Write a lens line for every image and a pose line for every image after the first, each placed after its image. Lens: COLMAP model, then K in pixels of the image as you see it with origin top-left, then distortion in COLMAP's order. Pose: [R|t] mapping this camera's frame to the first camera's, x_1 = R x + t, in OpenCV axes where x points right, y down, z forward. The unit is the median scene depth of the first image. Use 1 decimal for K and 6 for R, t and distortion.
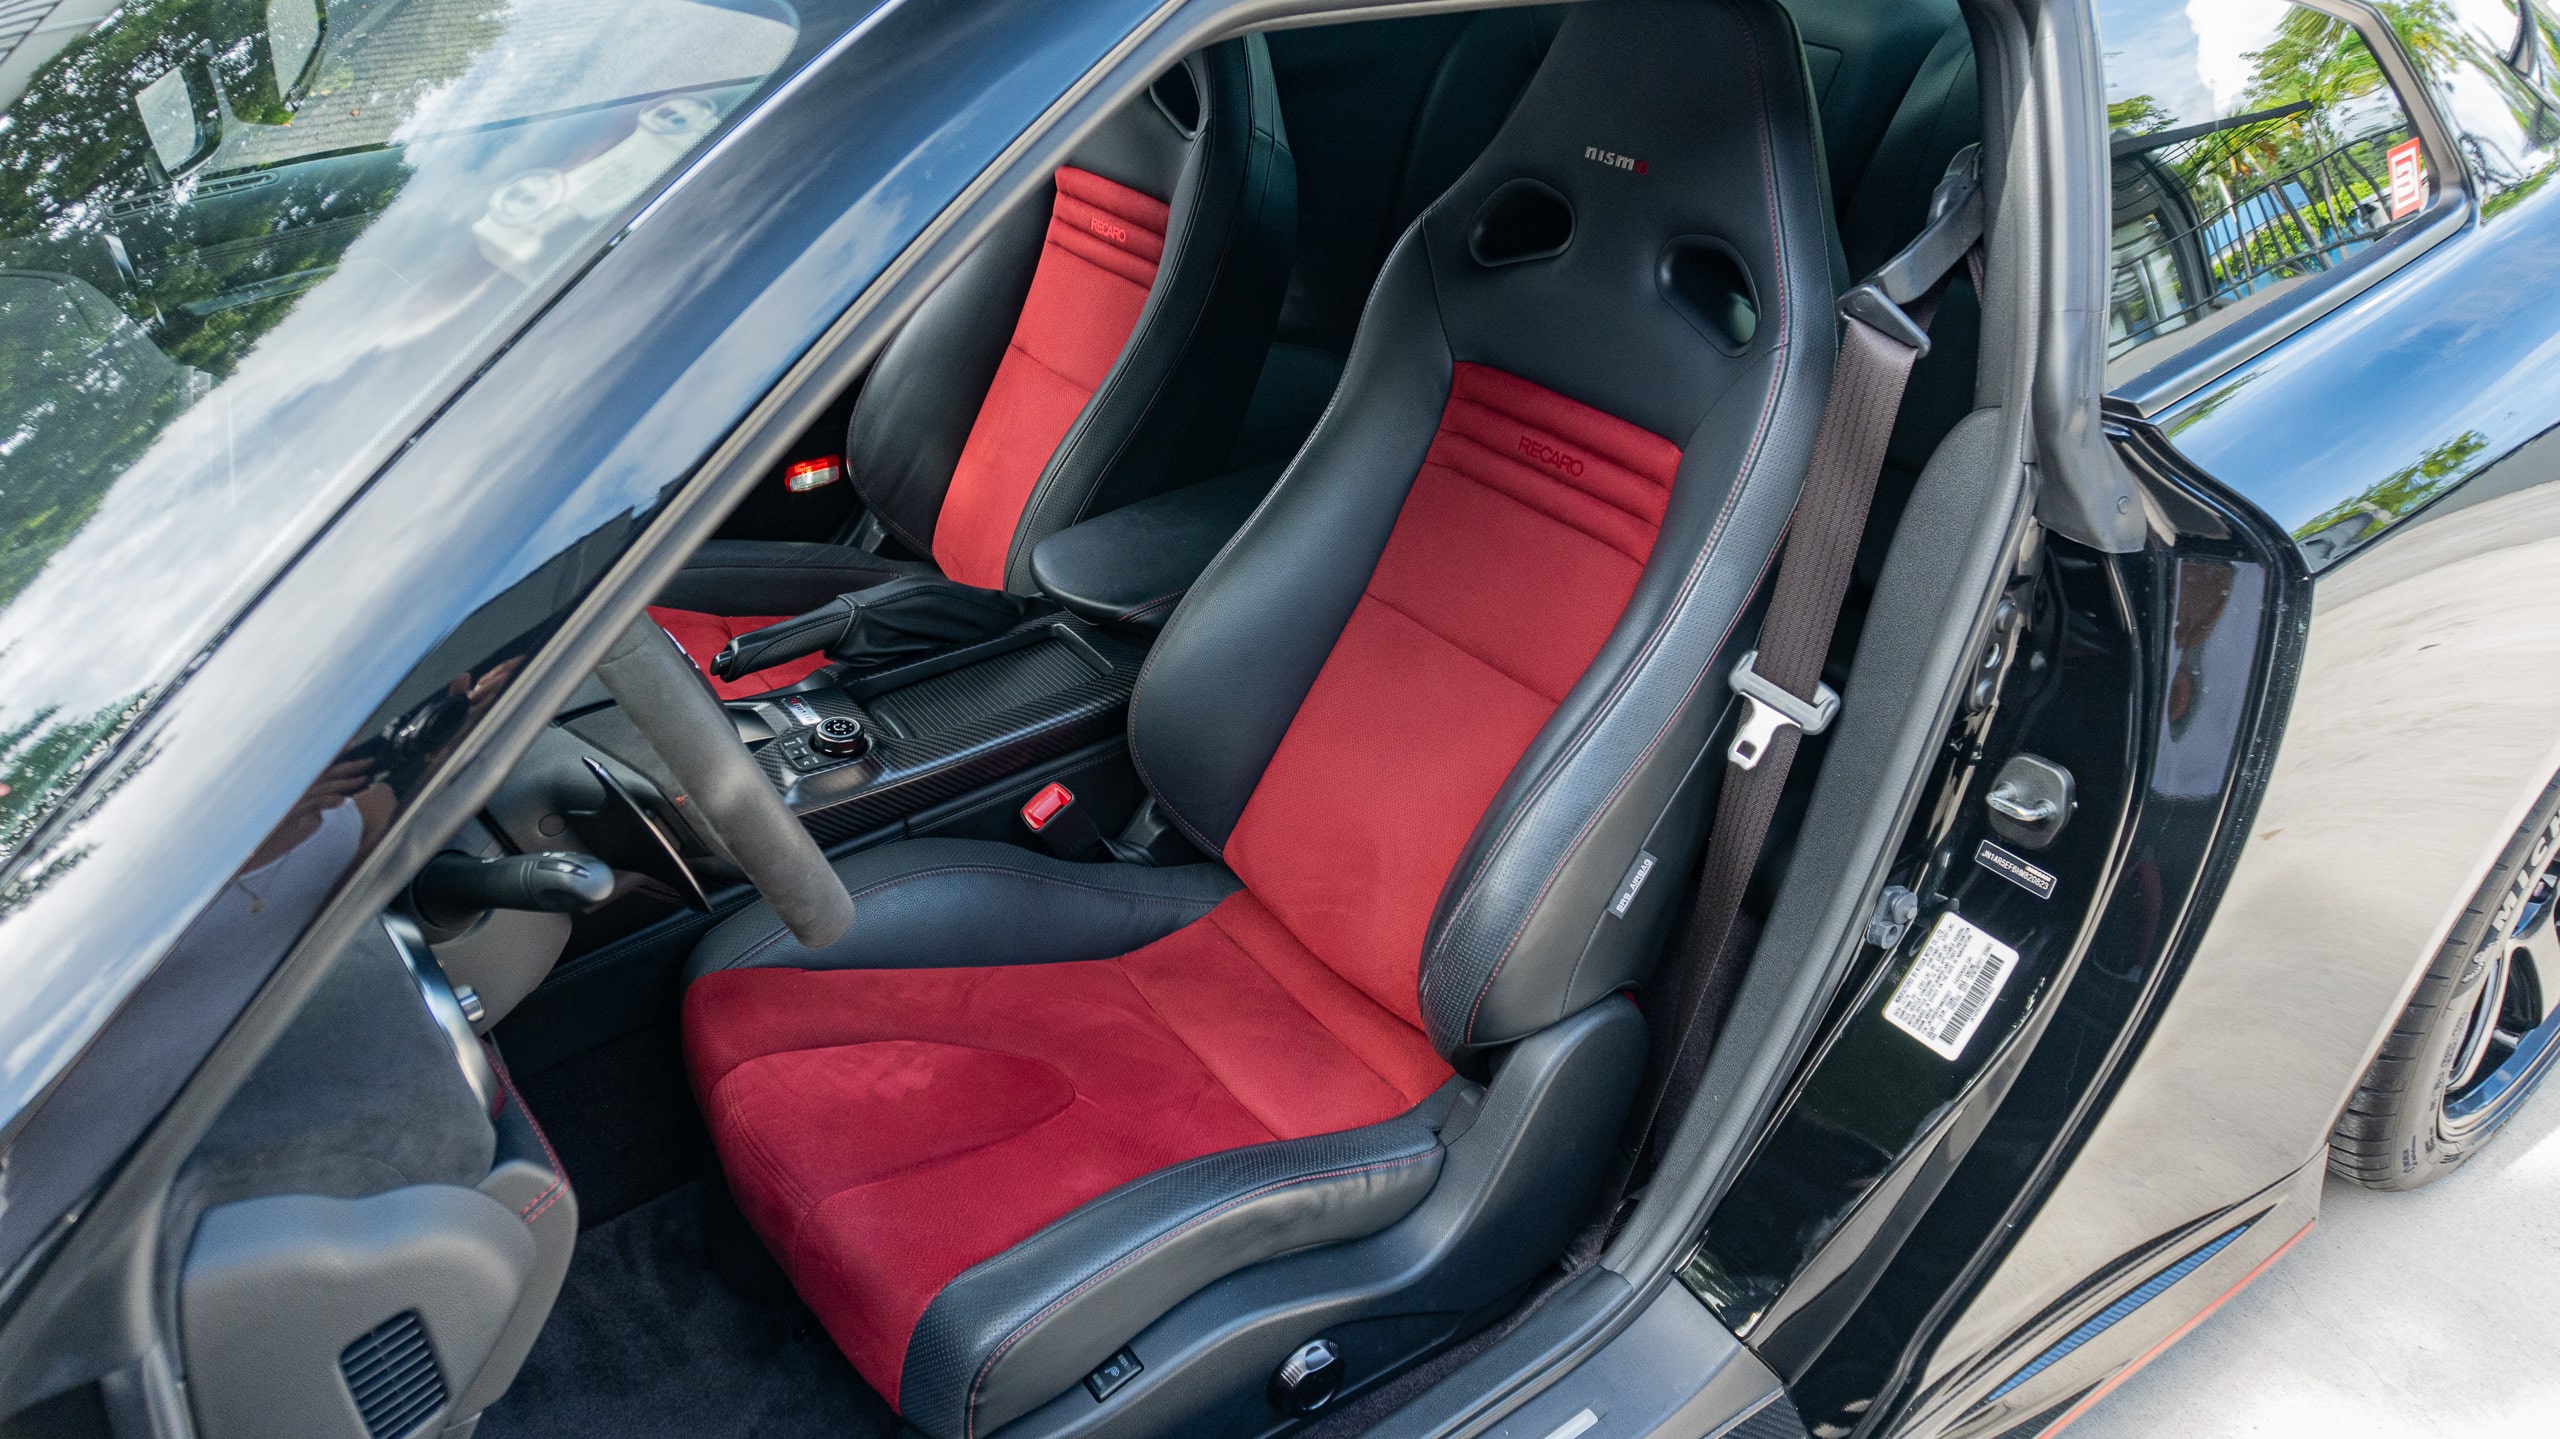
lens RADIAL K [[1779.8, 0, 1274.8], [0, 1779.8, 720.6], [0, 0, 1]] dist [-0.018745, -0.002254]
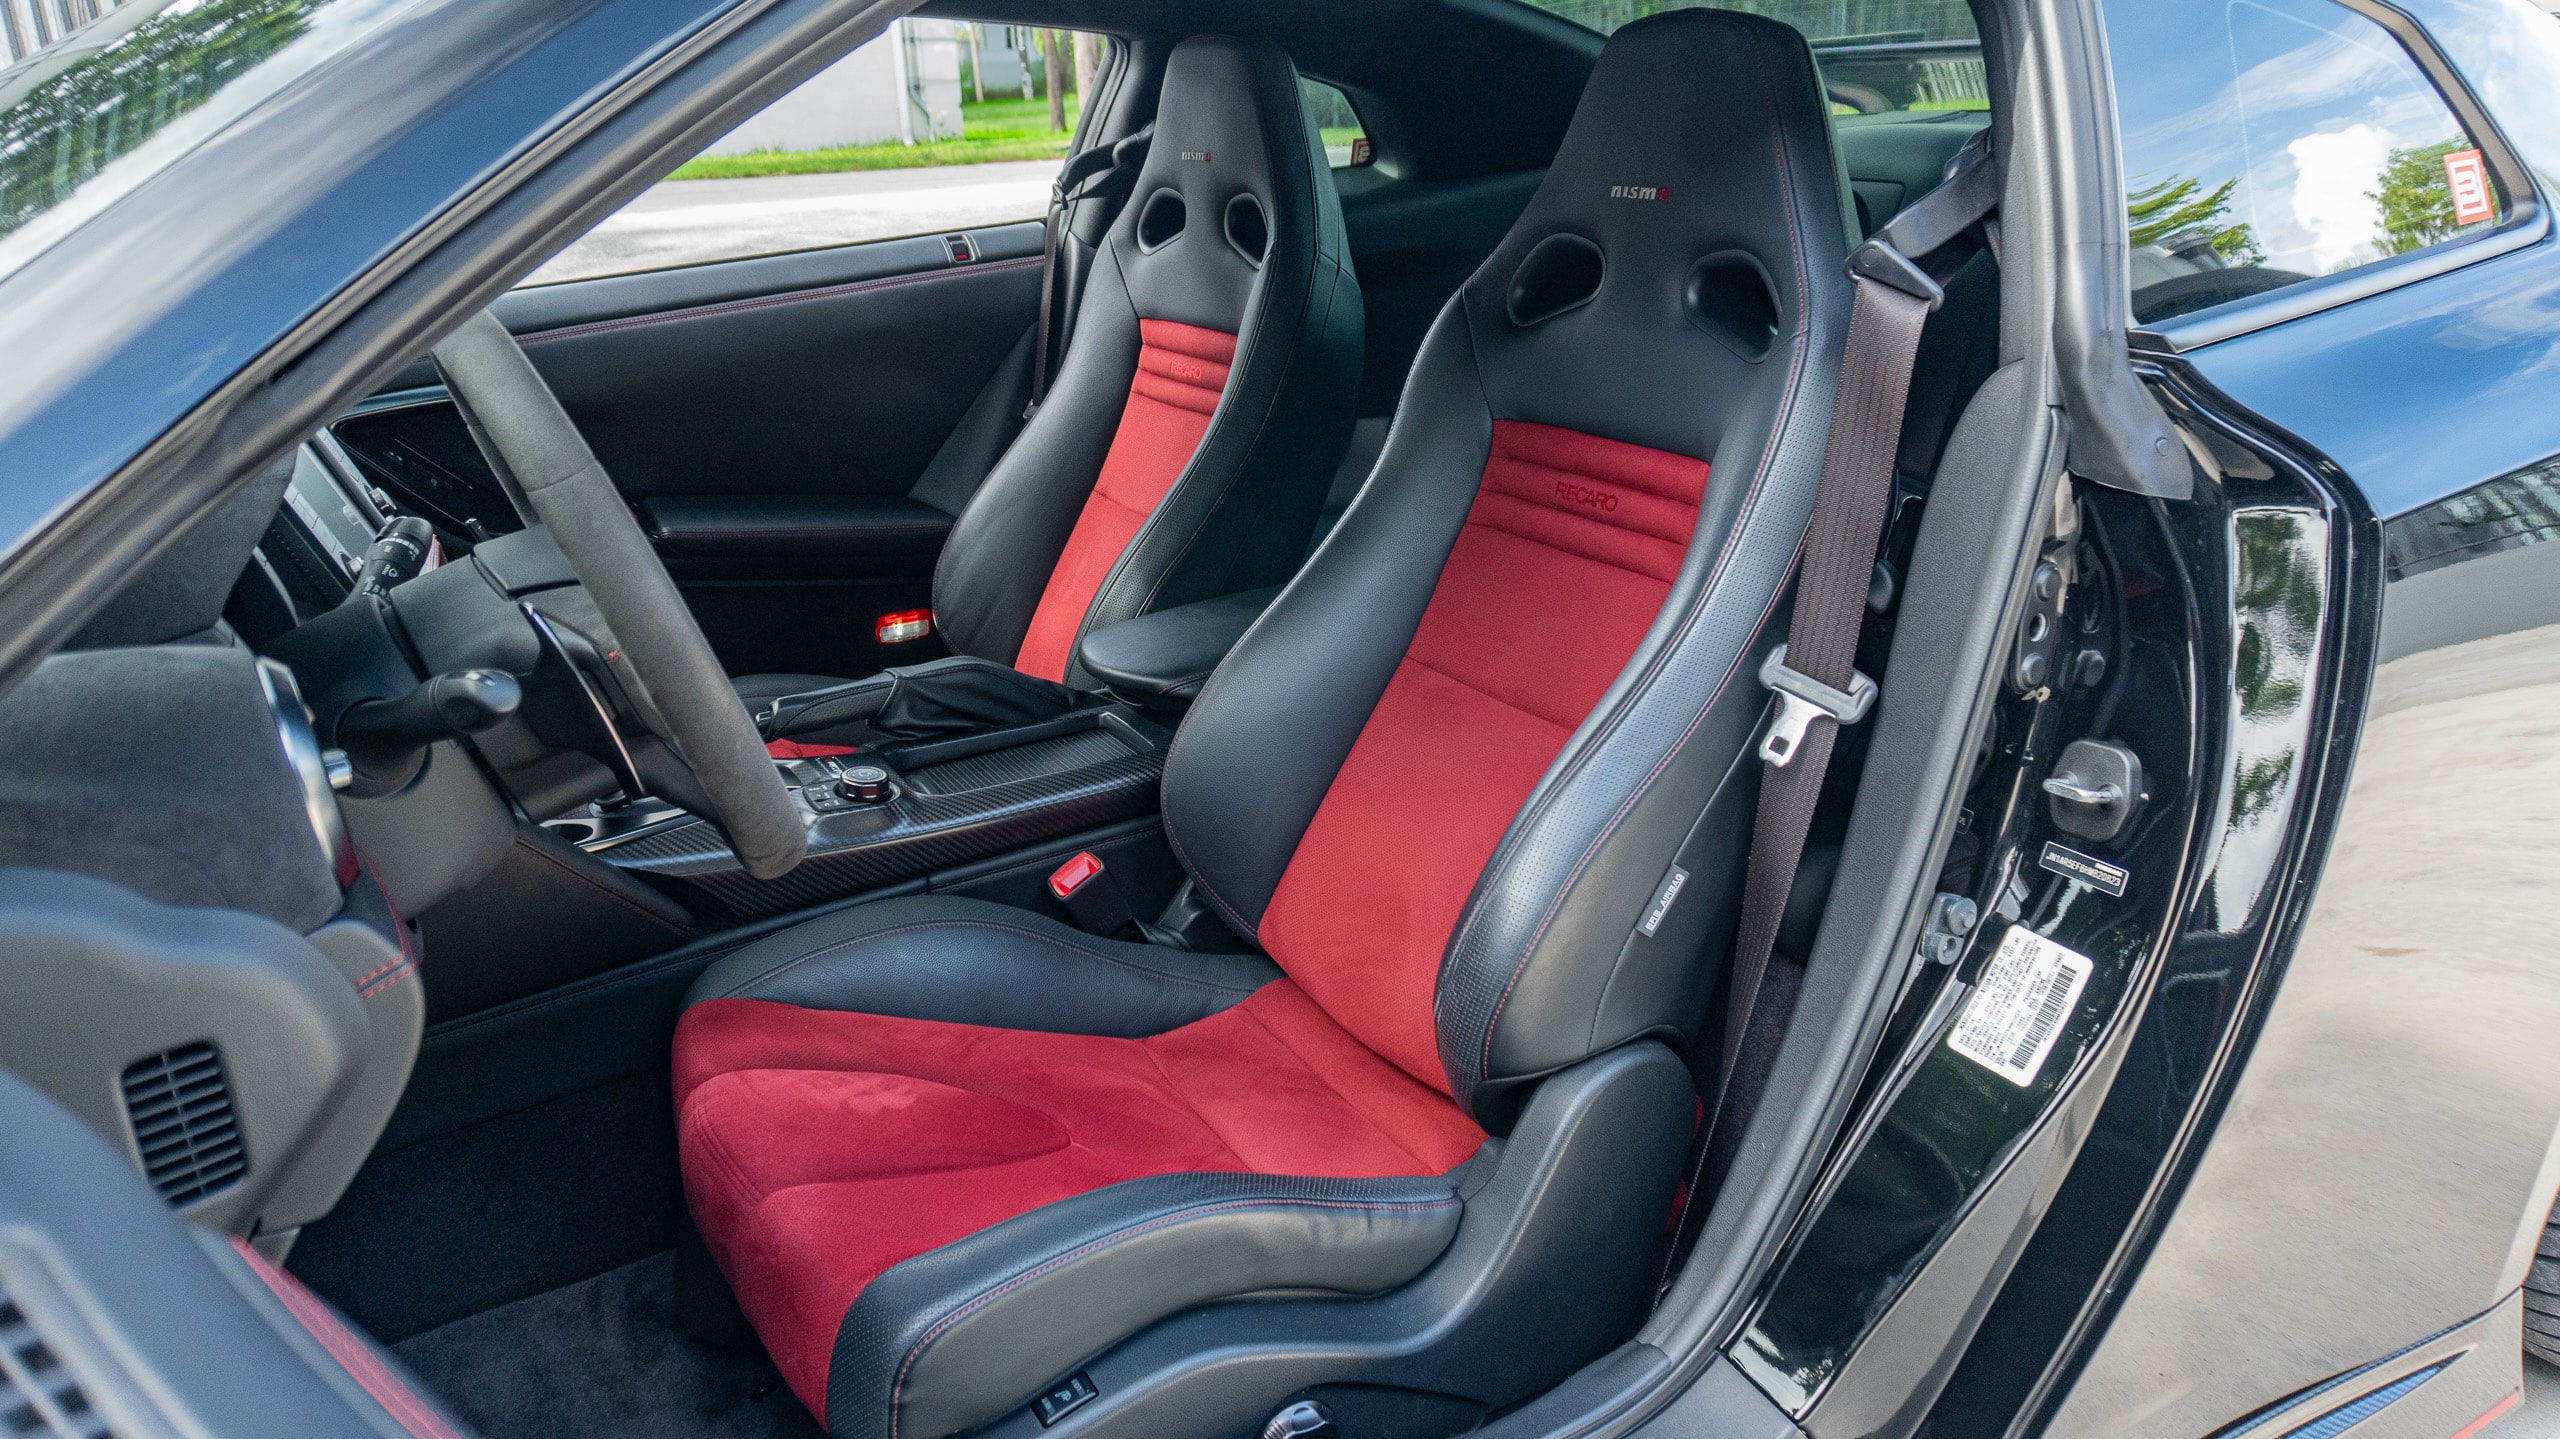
lens RADIAL K [[1774.8, 0, 1289.6], [0, 1774.8, 745.3], [0, 0, 1]] dist [-0.017653, -0.002913]
pose [[0.995036, 0.008036, -0.099195, 0.098627], [-0.028409, 0.978197, -0.205725, 0.207312], [0.095379, 0.207522, 0.973570, 0.068377]]
